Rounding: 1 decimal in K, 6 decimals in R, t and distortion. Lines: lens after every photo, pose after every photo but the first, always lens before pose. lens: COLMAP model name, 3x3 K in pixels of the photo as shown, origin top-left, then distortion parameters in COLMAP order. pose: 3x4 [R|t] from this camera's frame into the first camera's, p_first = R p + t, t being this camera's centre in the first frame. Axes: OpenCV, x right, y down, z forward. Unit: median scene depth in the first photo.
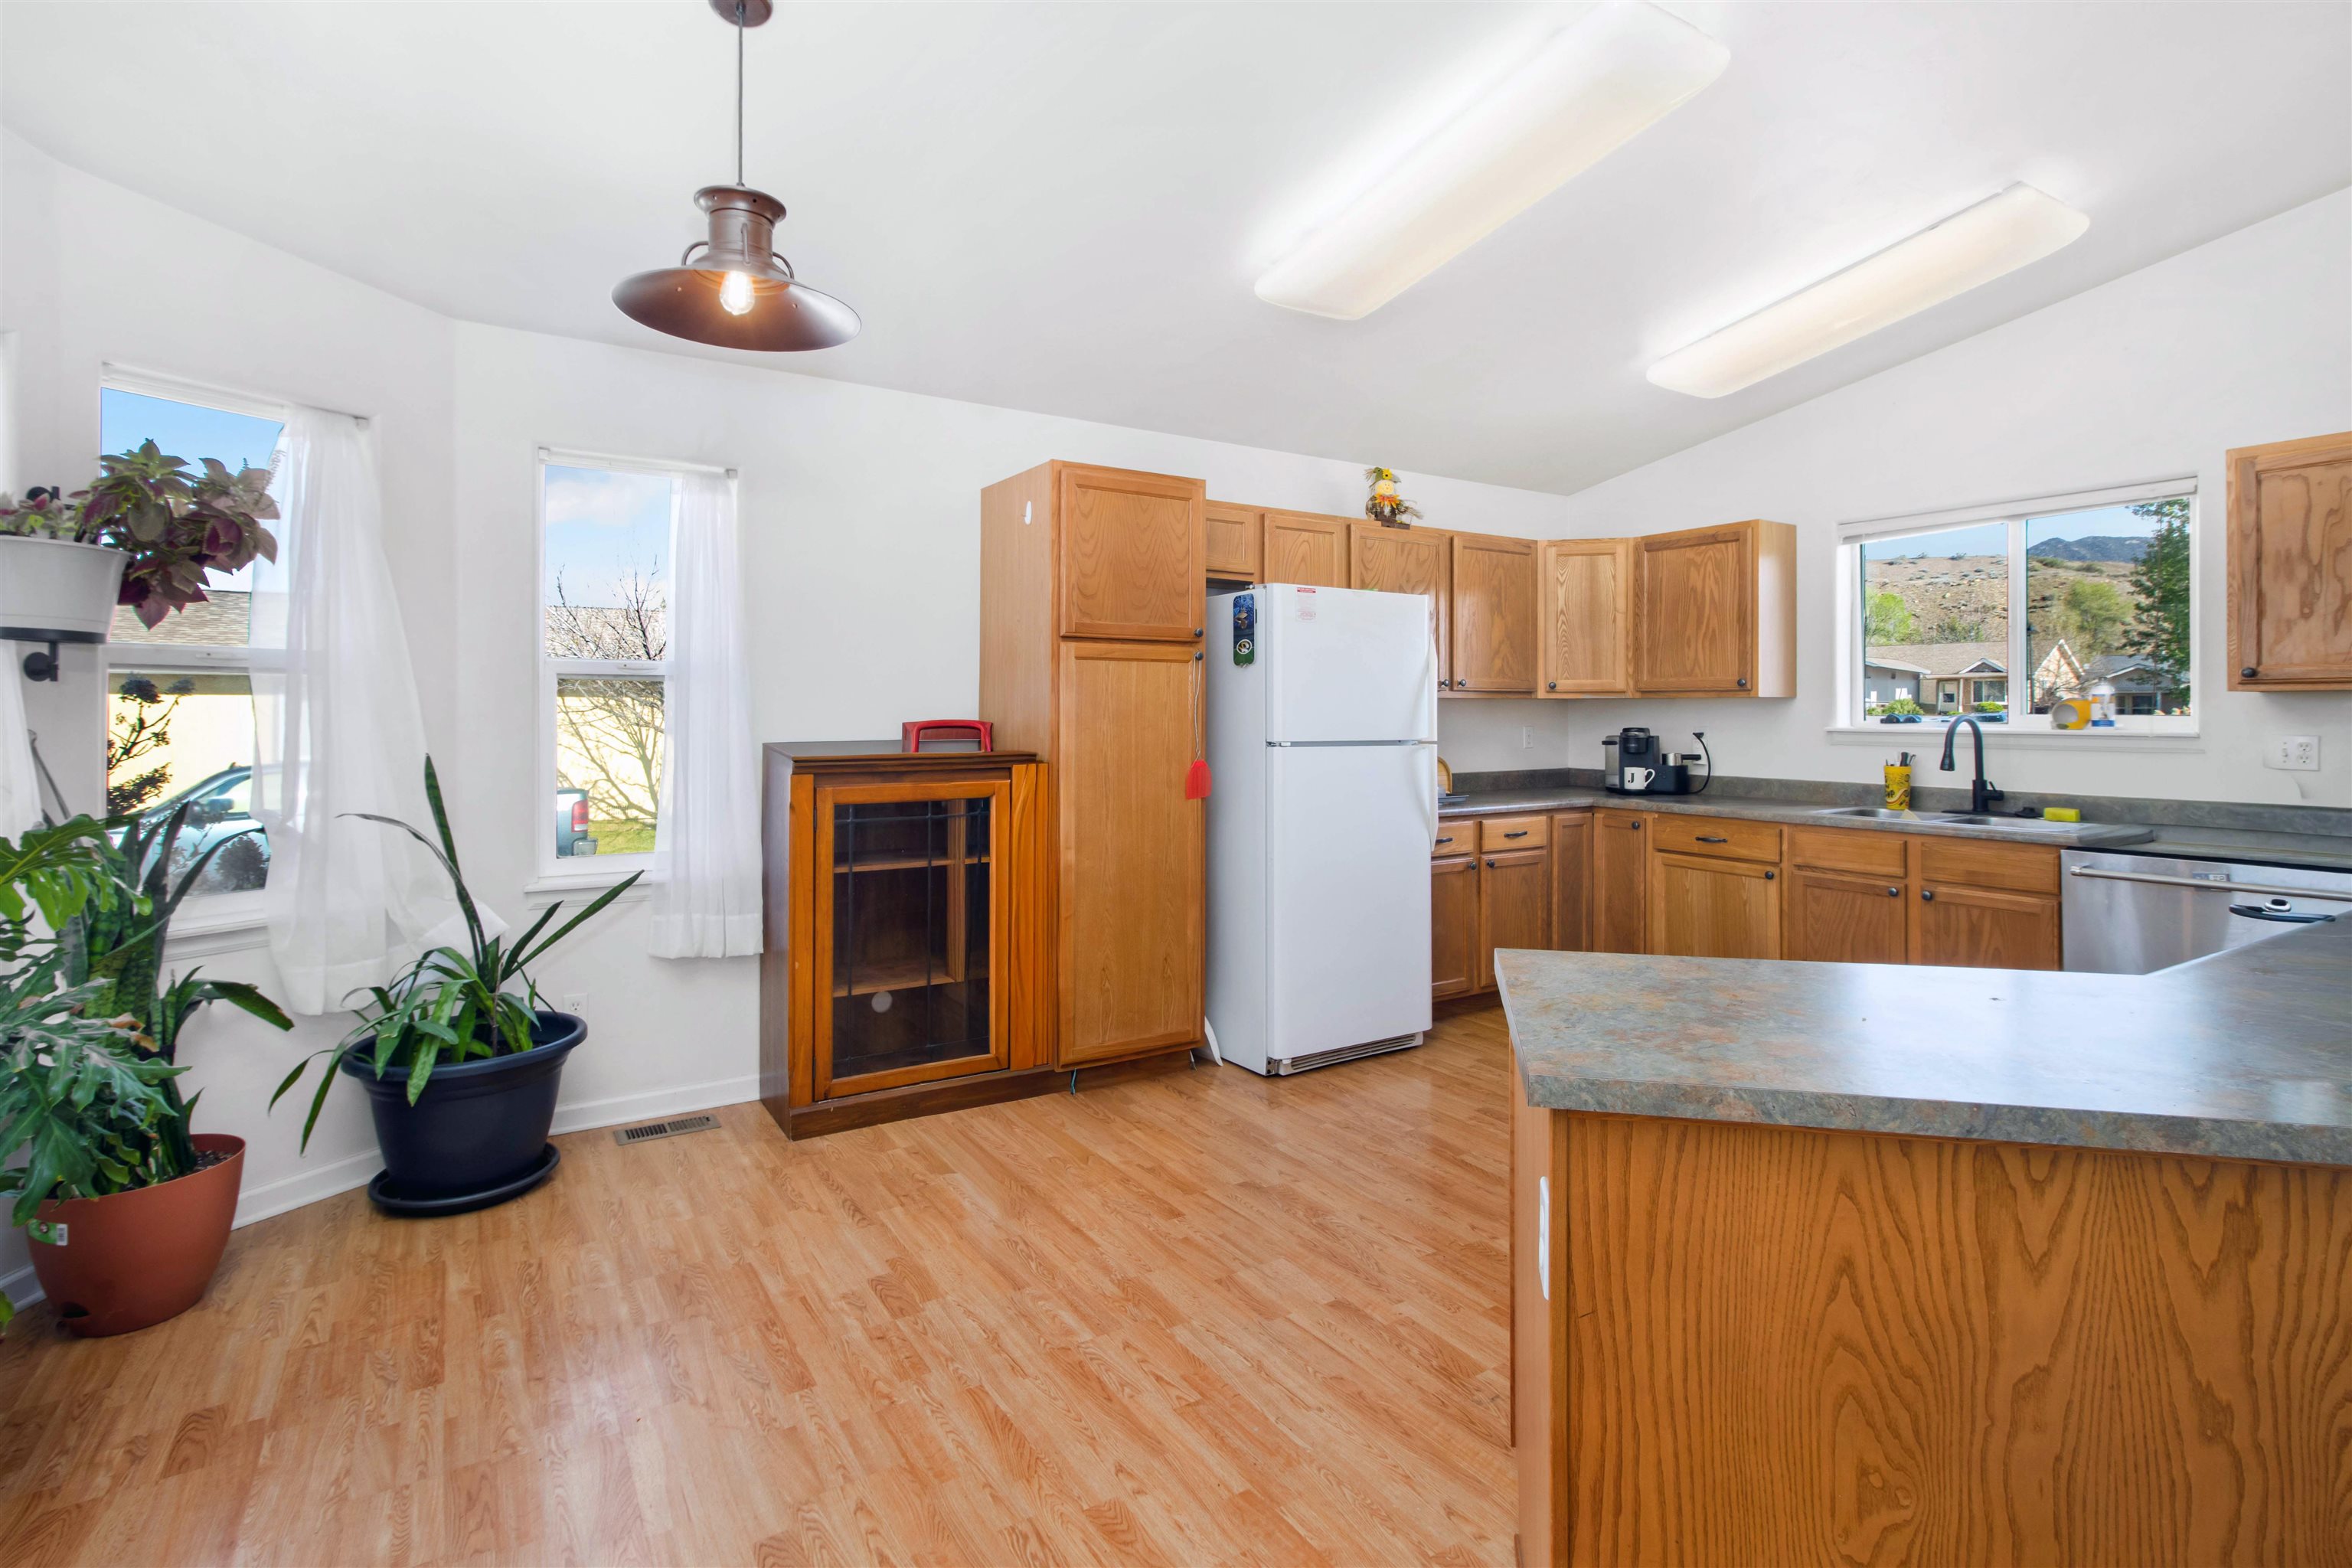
lens RADIAL K [[1168.3, 0, 1186.6], [0, 1168.3, 702.4], [0, 0, 1]] dist [0.011754, 0.000633]
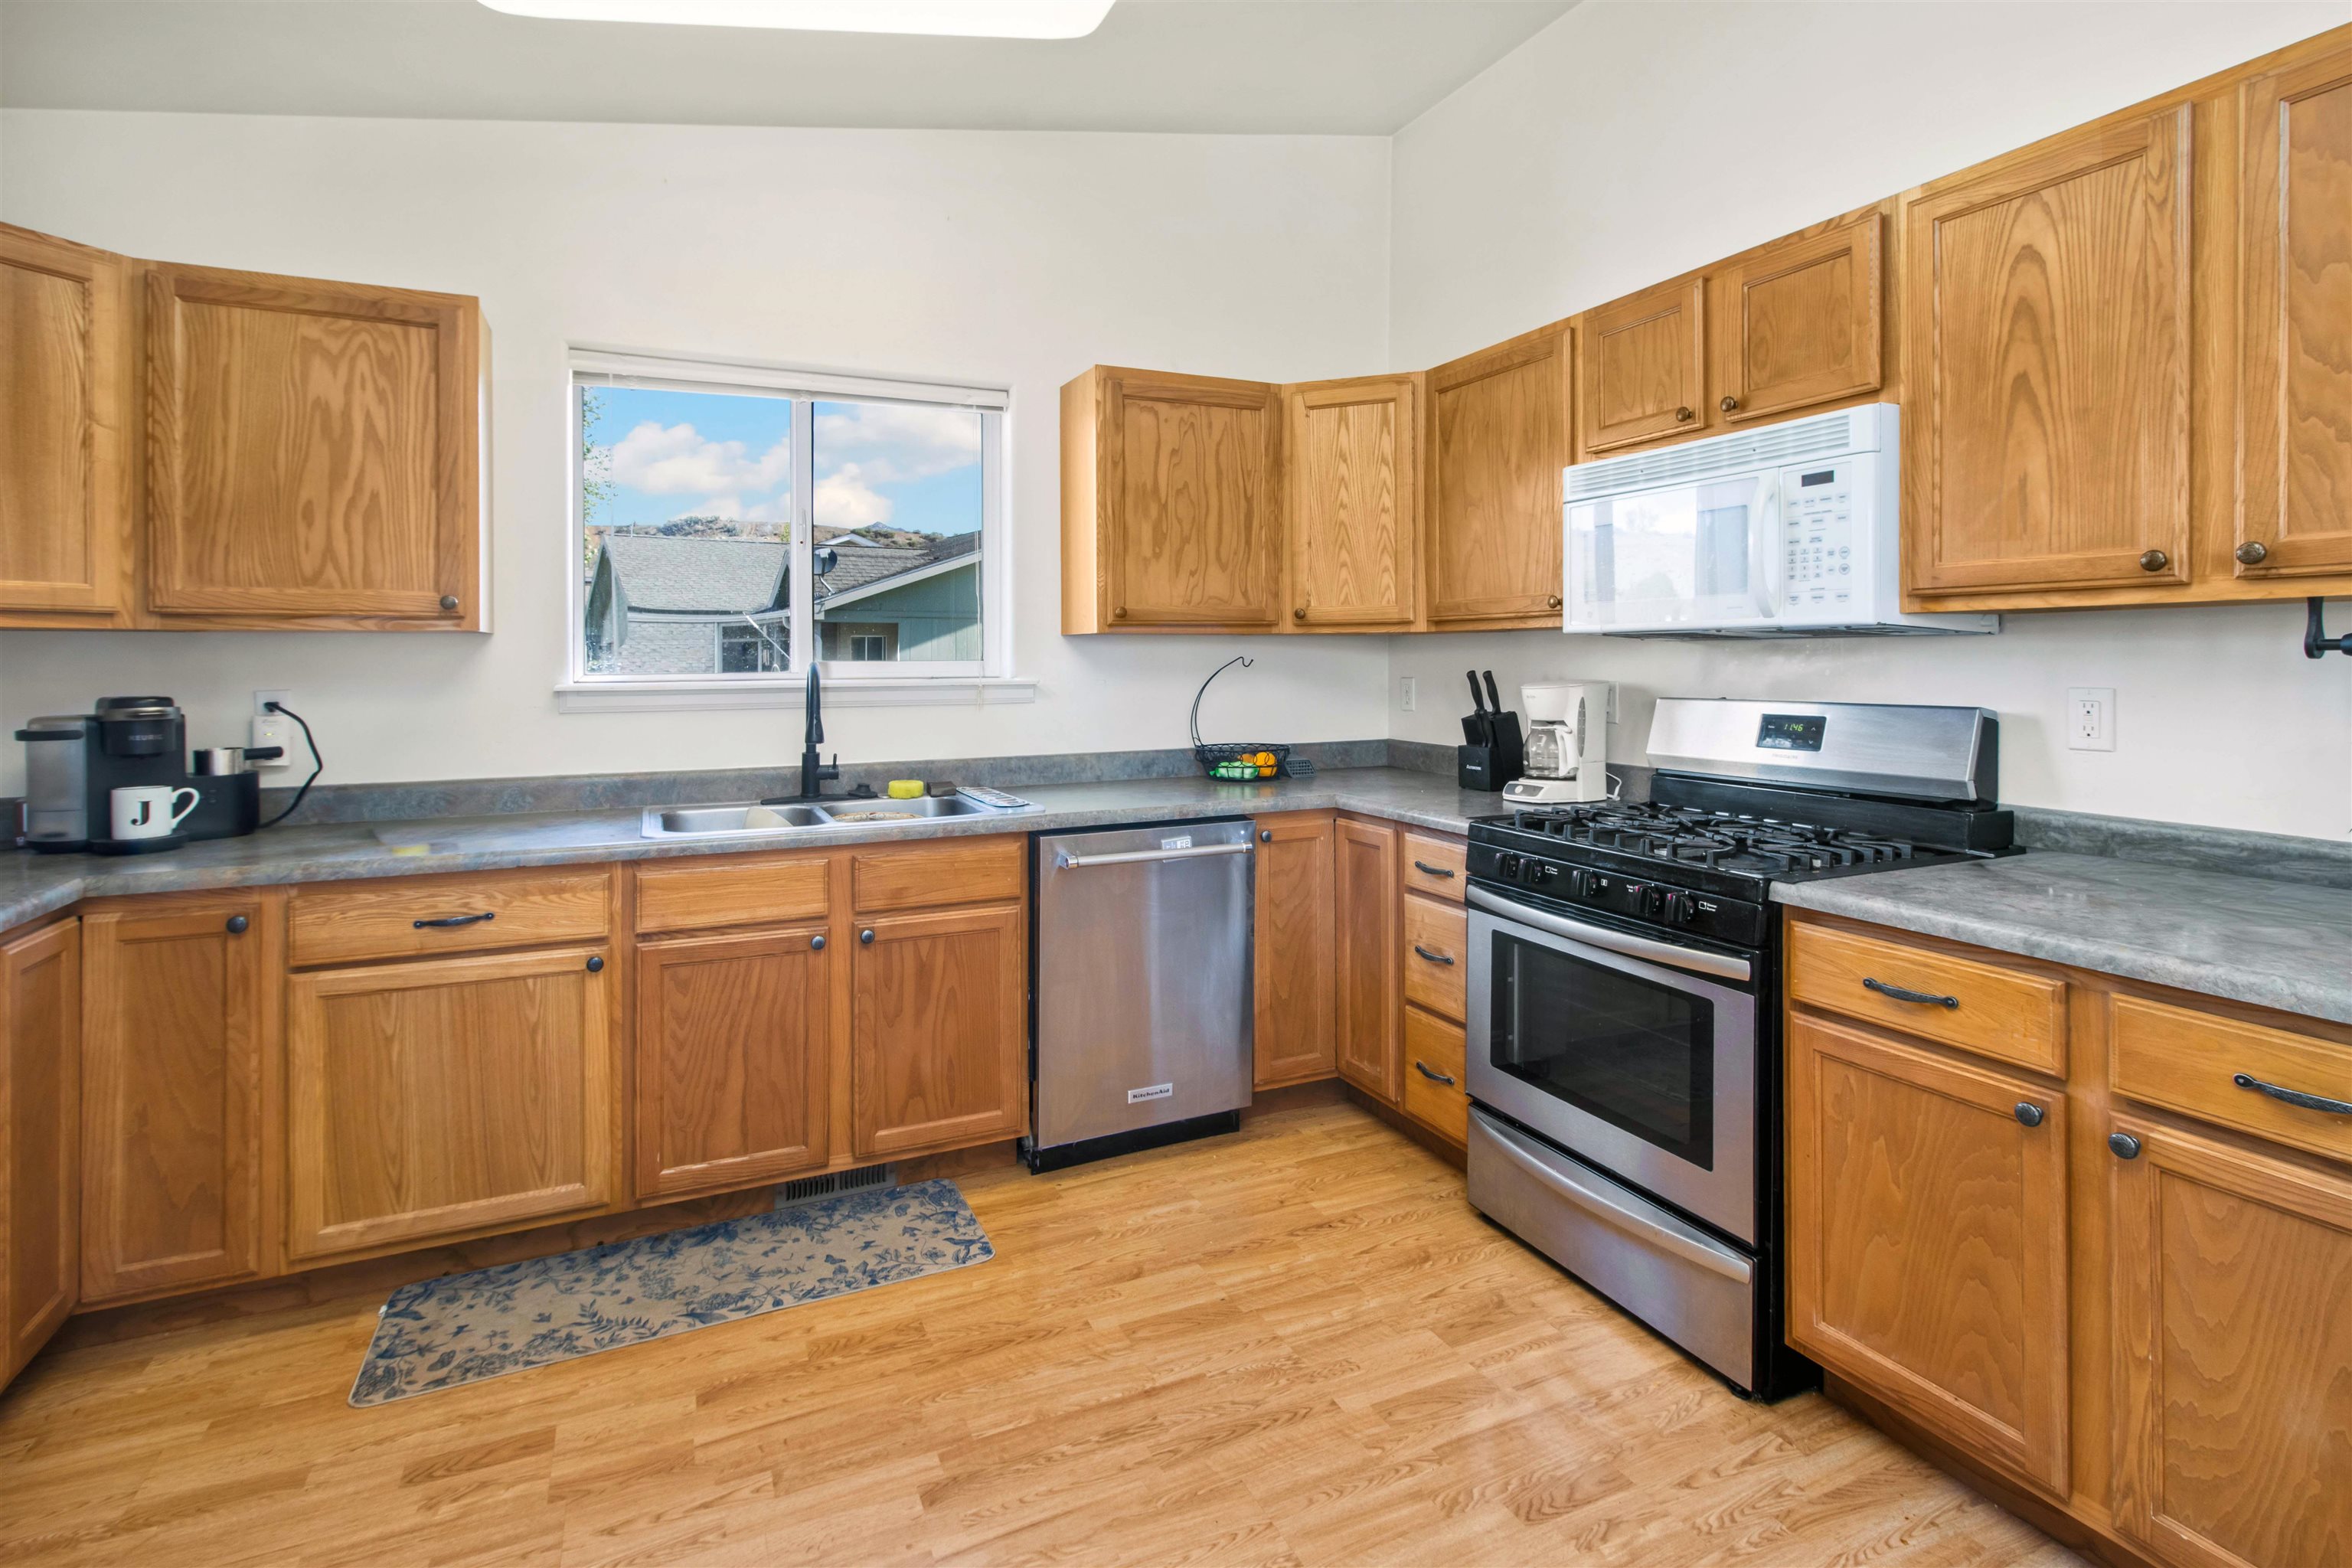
lens RADIAL K [[1171.0, 0, 1179.6], [0, 1171.0, 655.1], [0, 0, 1]] dist [0.003164, 0.000701]
pose [[0.138490, -0.009353, 0.990320, 0.003308], [-0.007441, 0.999917, 0.010485, -0.001650], [-0.990336, -0.008821, 0.138409, 0.594648]]
